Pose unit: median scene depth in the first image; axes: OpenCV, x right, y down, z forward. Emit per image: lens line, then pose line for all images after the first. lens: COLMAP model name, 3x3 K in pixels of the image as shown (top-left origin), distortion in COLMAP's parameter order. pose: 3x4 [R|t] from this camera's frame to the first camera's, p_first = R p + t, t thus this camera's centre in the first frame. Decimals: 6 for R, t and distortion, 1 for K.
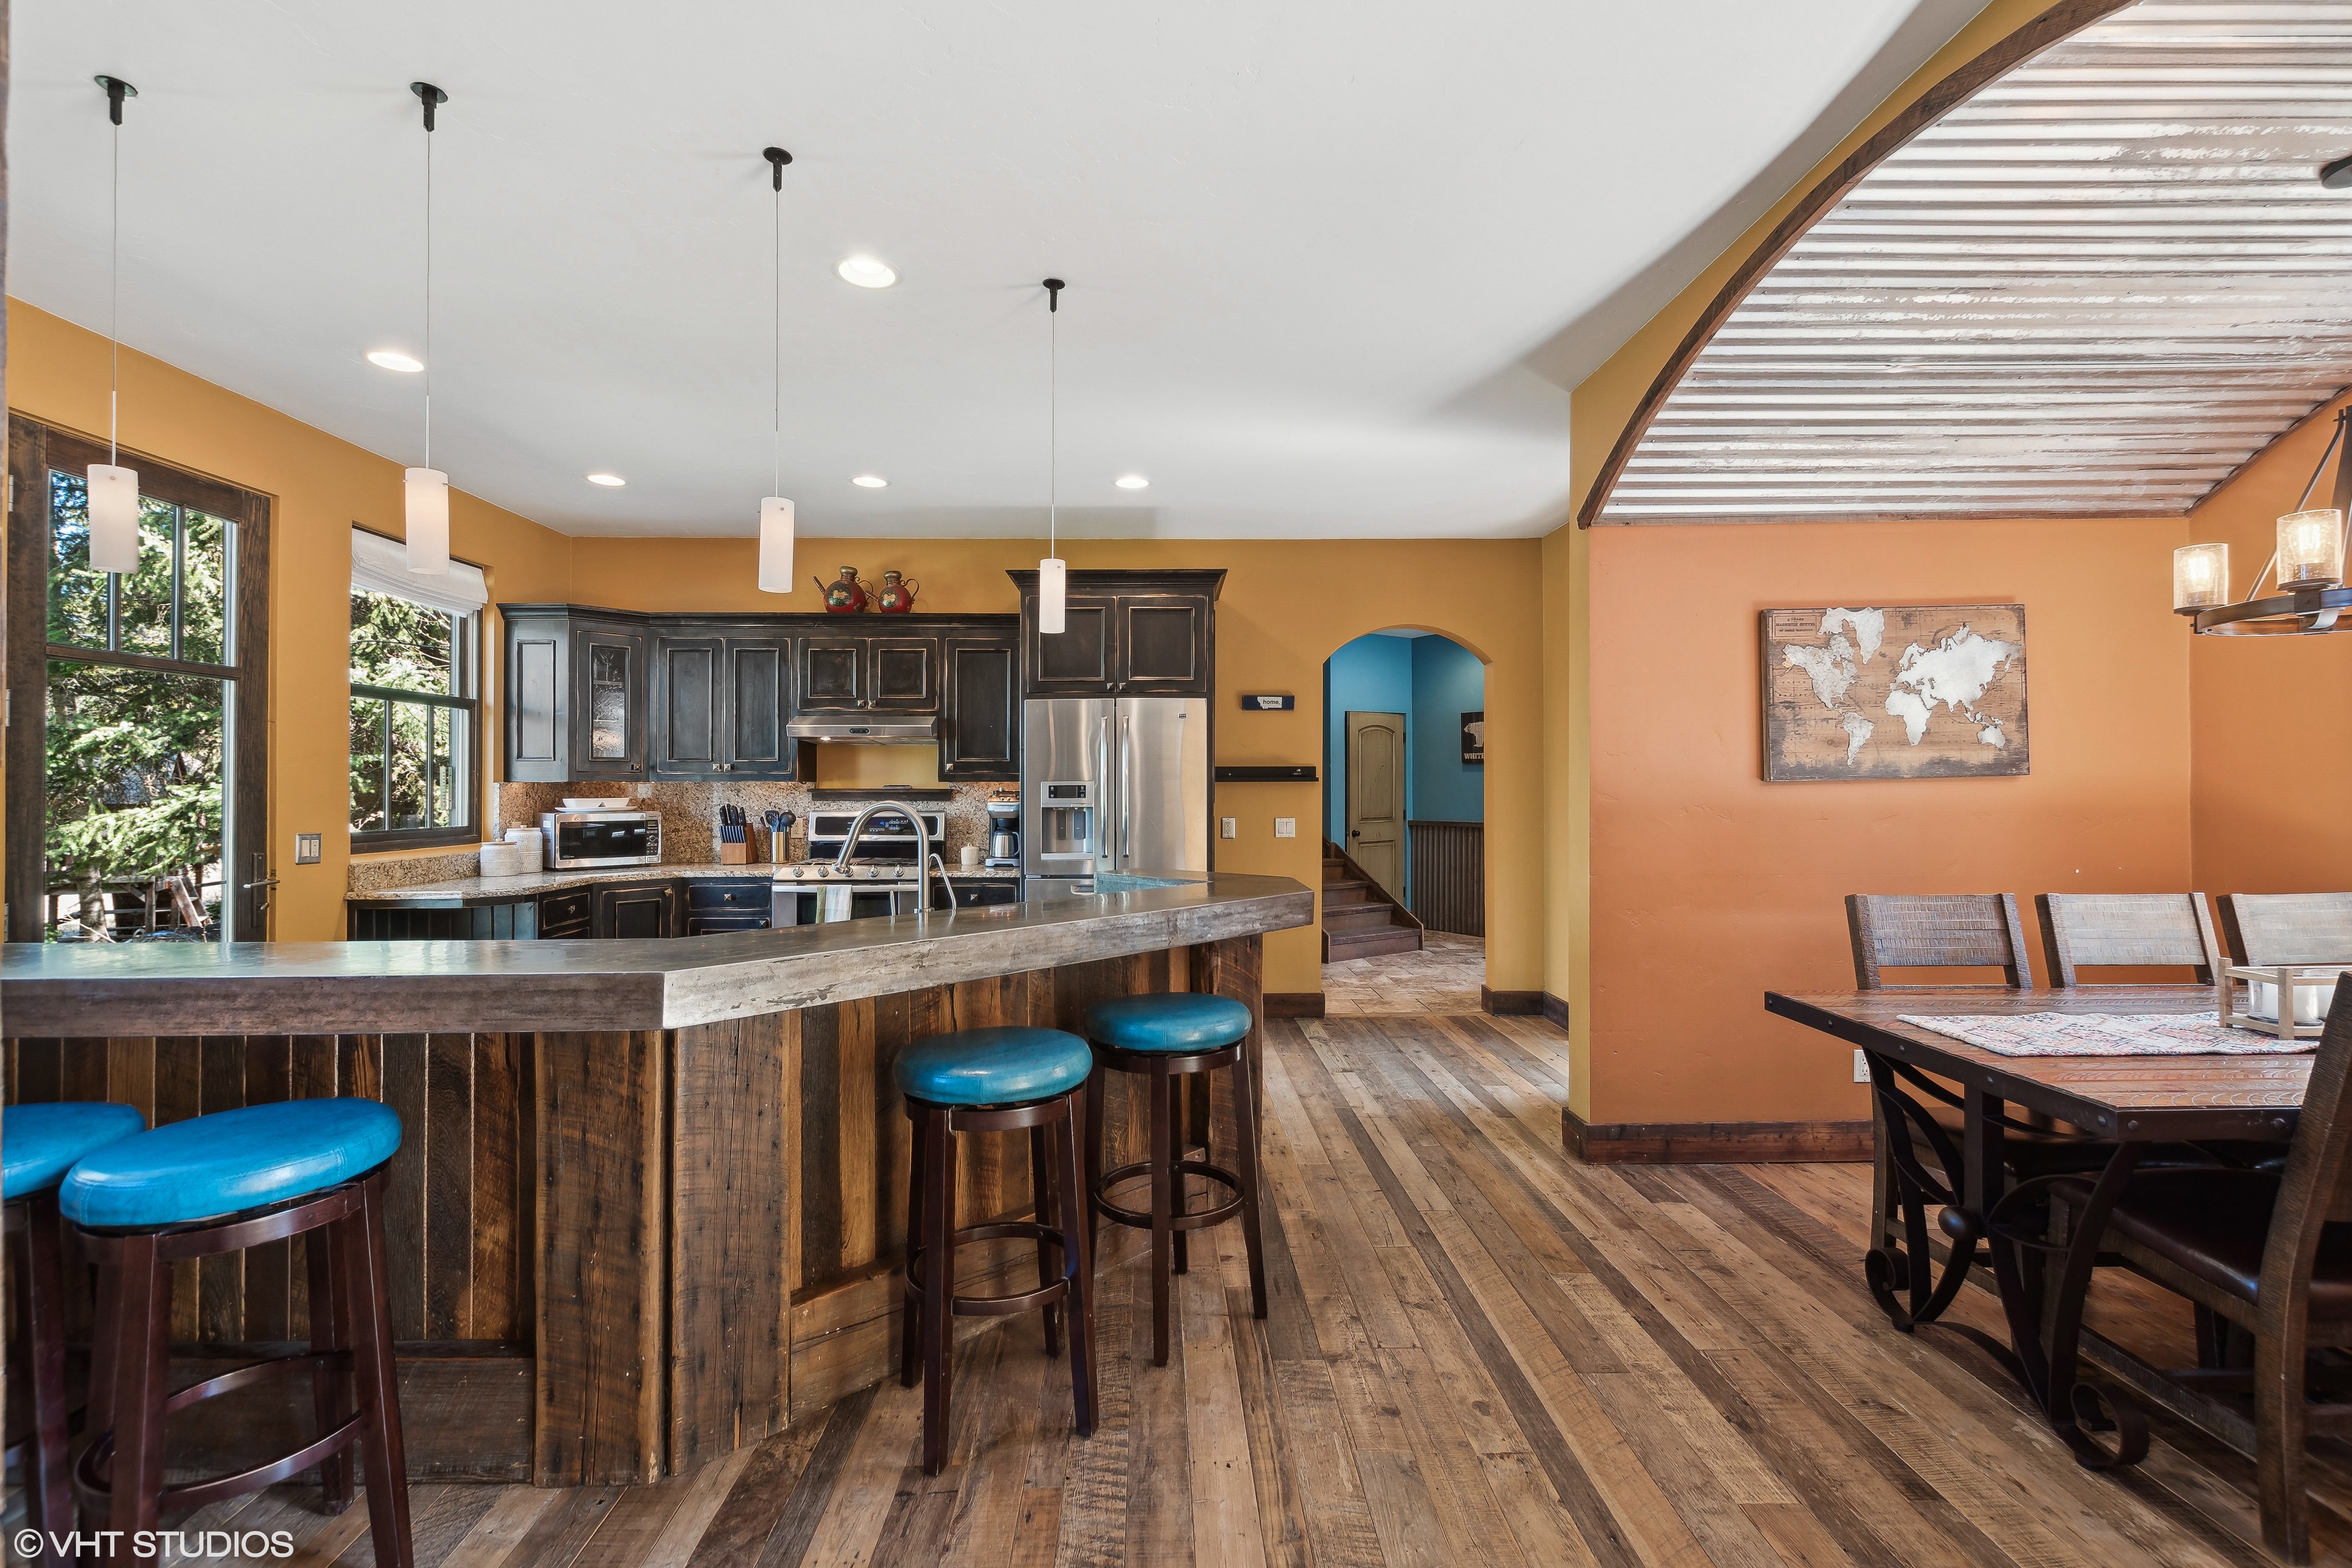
lens RADIAL K [[1031.4, 0, 1165.1], [0, 1031.4, 788.0], [0, 0, 1]] dist [0.004364, -0.000717]
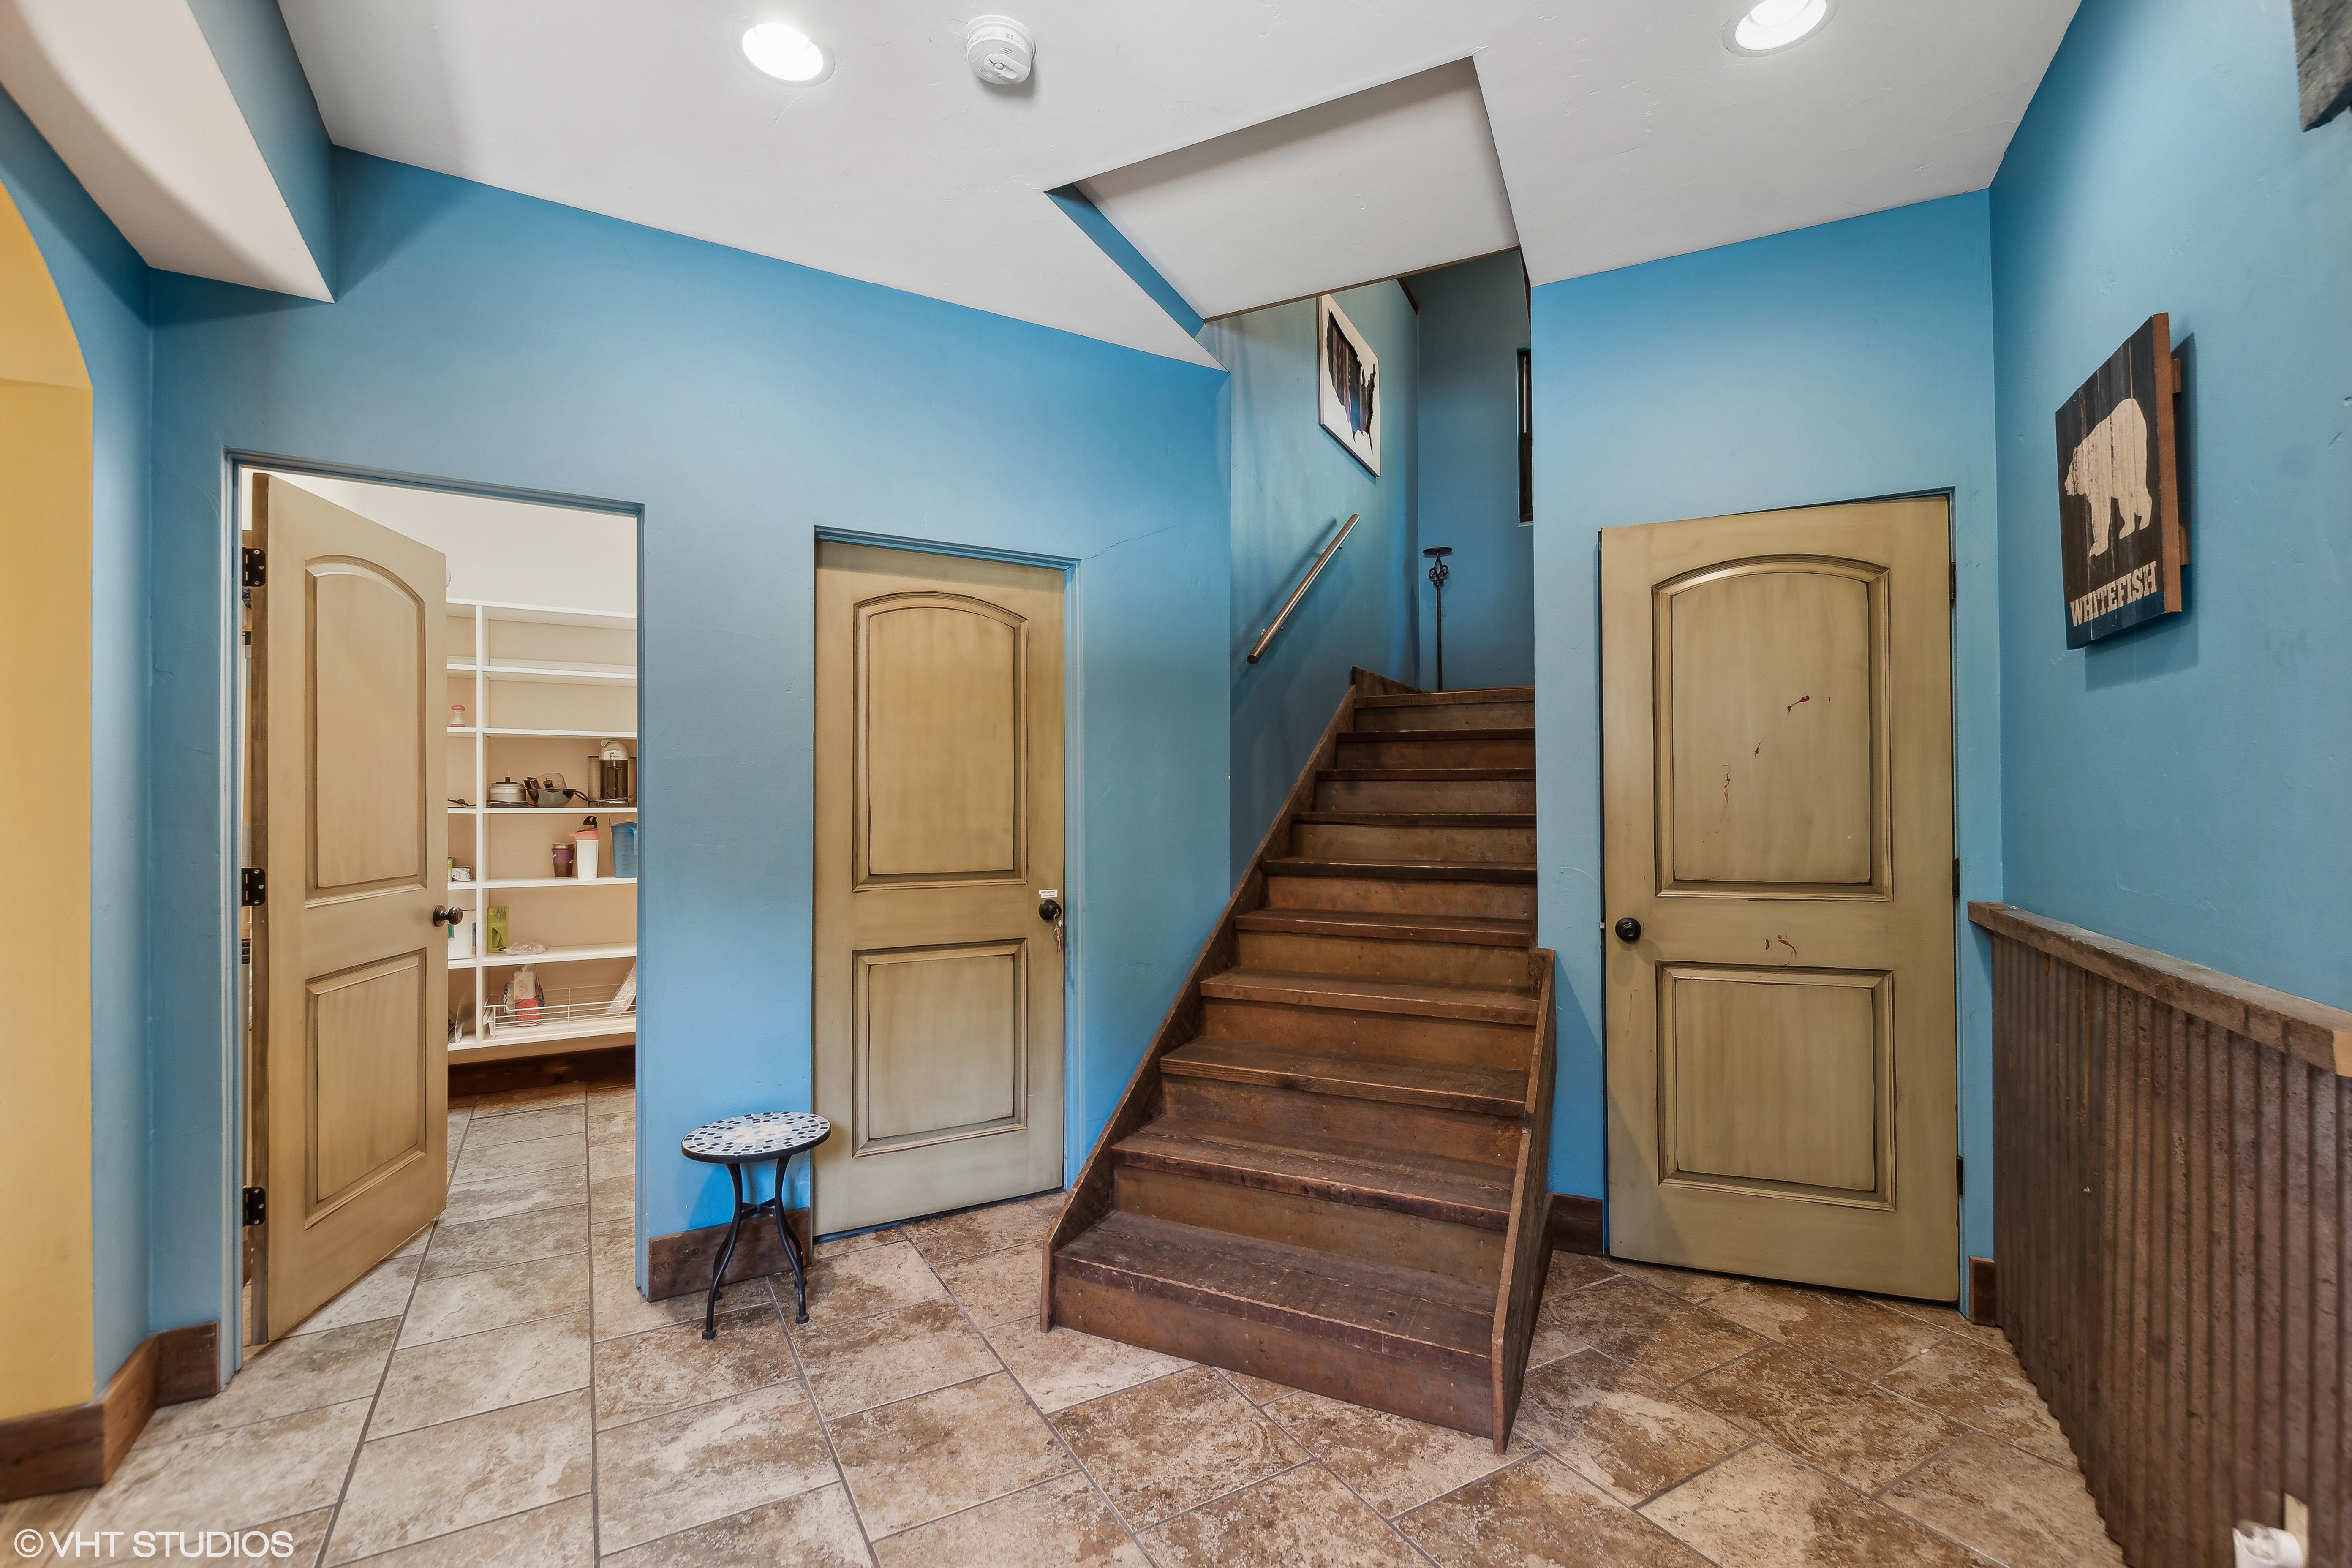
lens RADIAL K [[1016.5, 0, 1176.0], [0, 1016.5, 784.0], [0, 0, 1]] dist [0.004604, 0.000143]
pose [[0.487764, -0.010923, -0.872907, 0.998600], [-0.004533, 0.999877, -0.015045, 0.018200], [0.872964, 0.011295, 0.487654, 1.950940]]
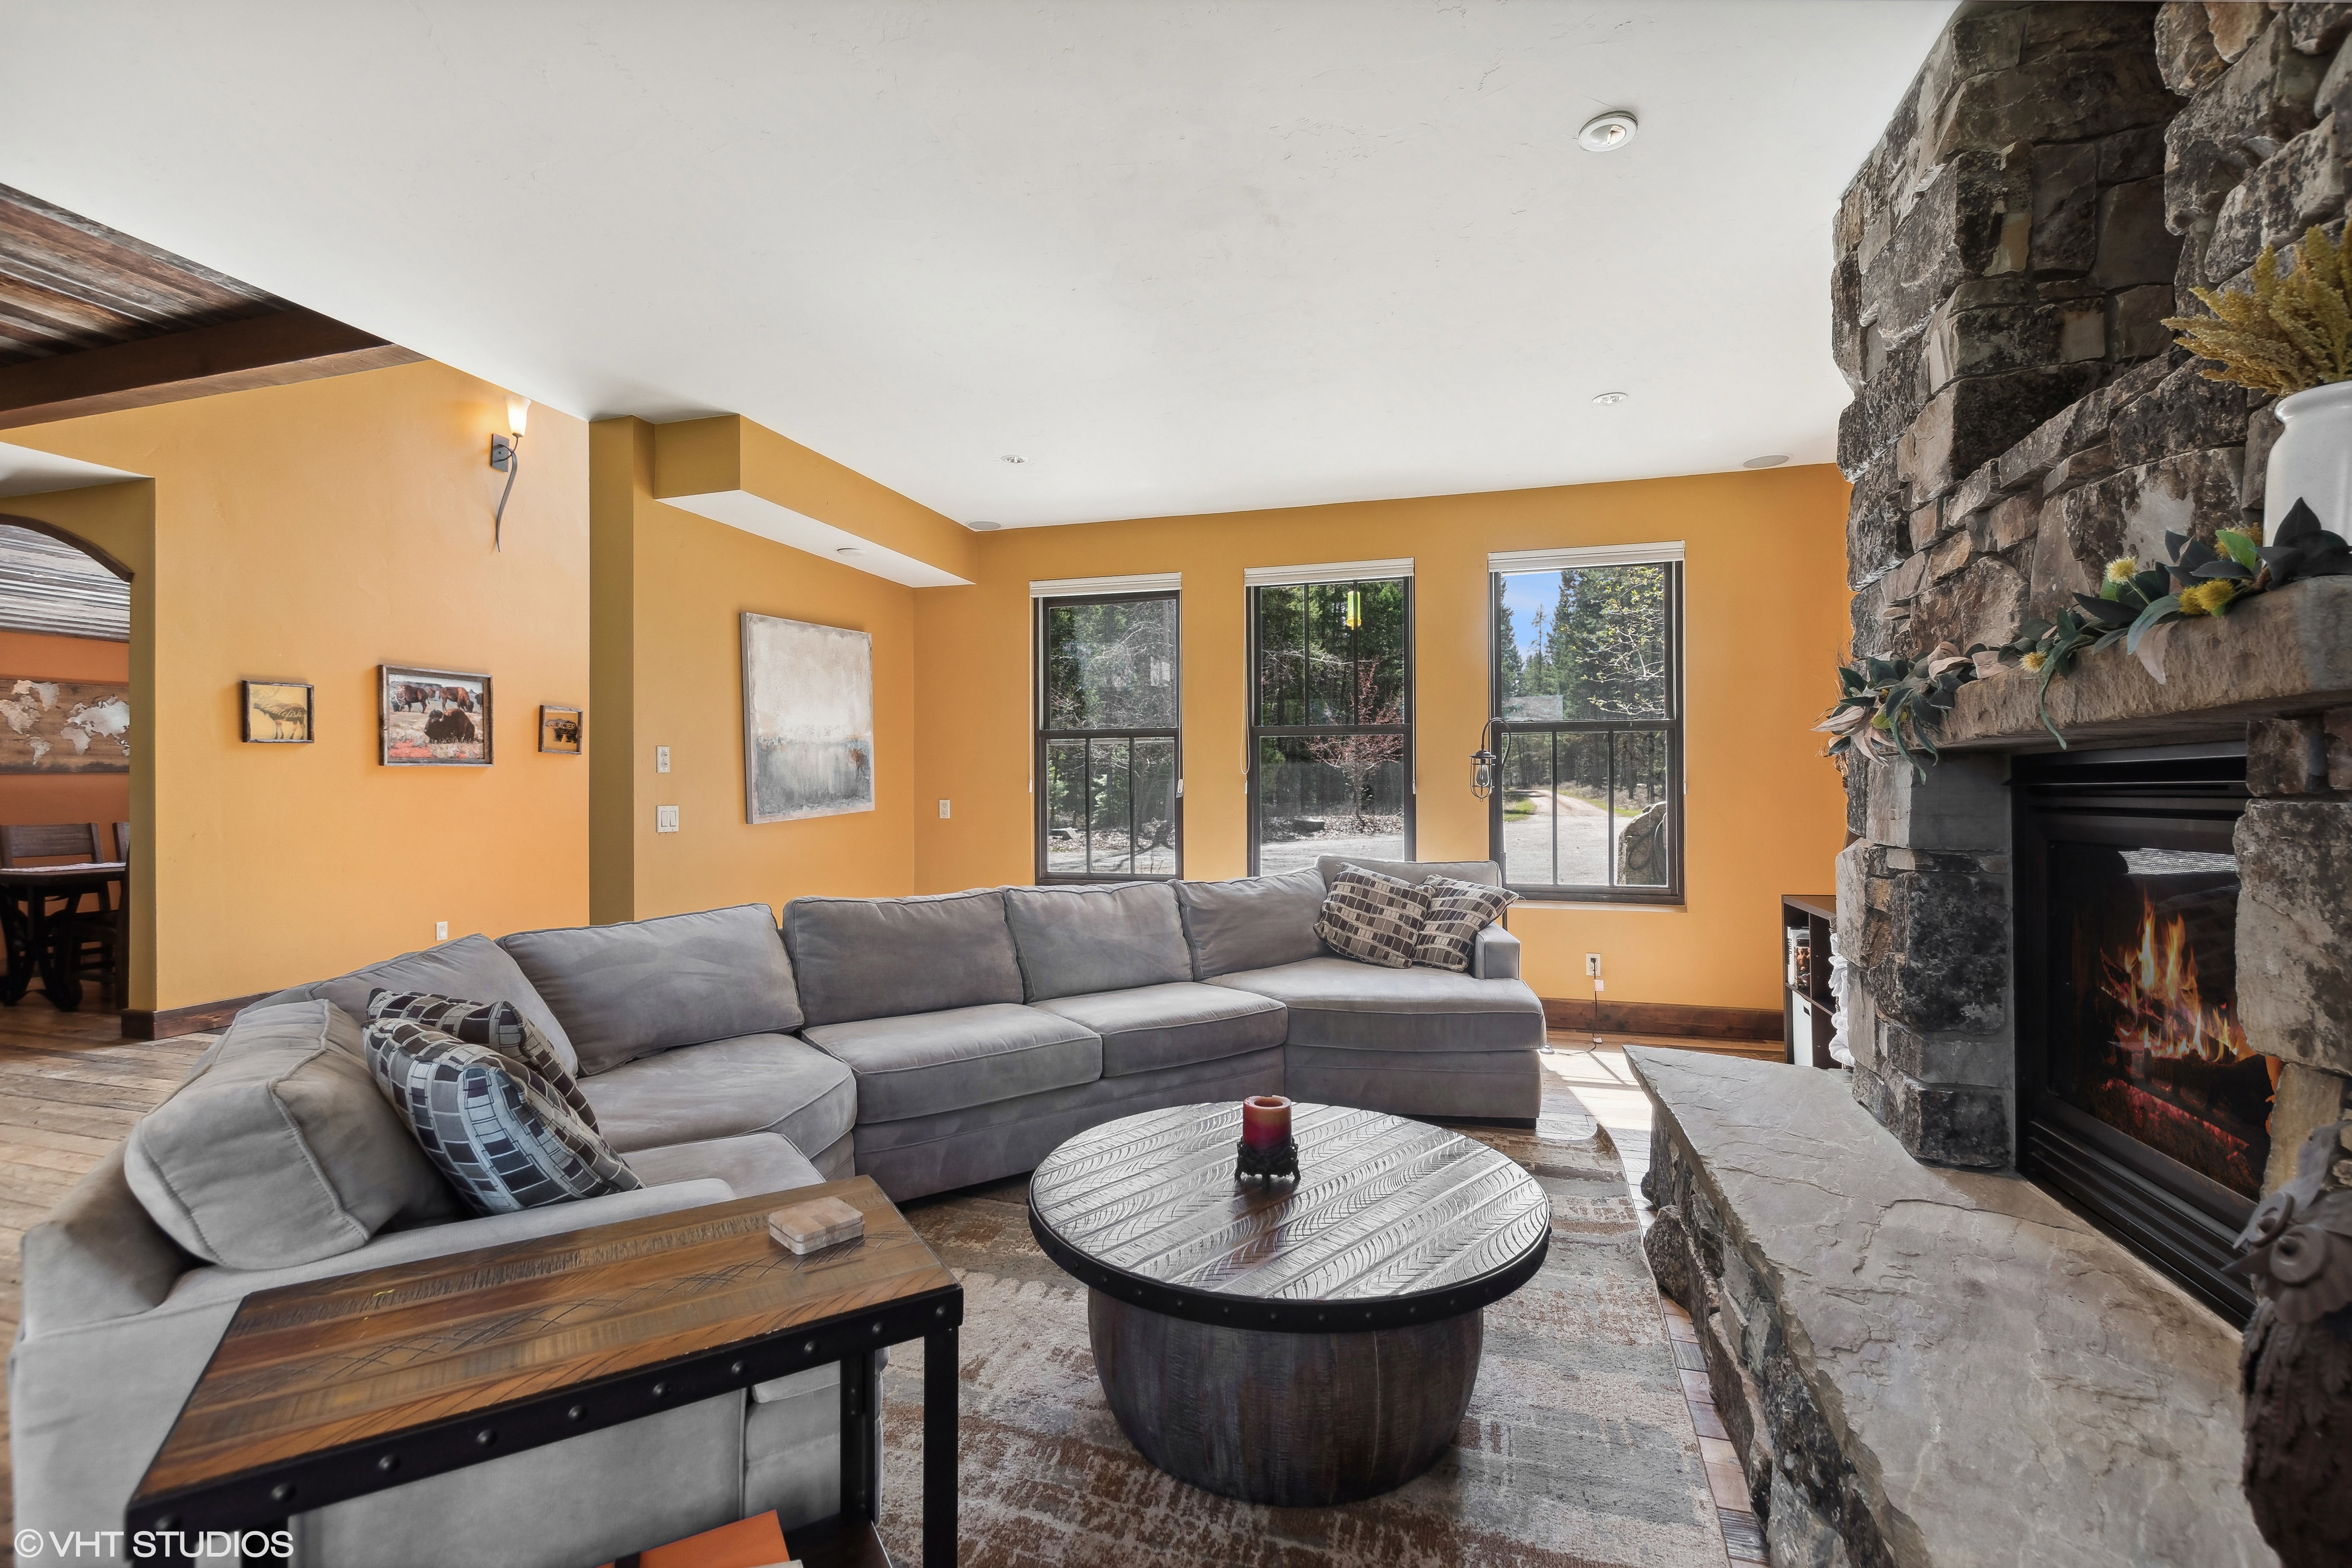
lens RADIAL K [[1024.1, 0, 1184.1], [0, 1024.1, 786.8], [0, 0, 1]] dist [0.000234, -0.000204]
pose [[0.297553, 0.004767, 0.954693, -0.489071], [0.003801, 0.999974, -0.006178, 0.037171], [-0.954698, 0.005467, 0.297527, -1.541870]]
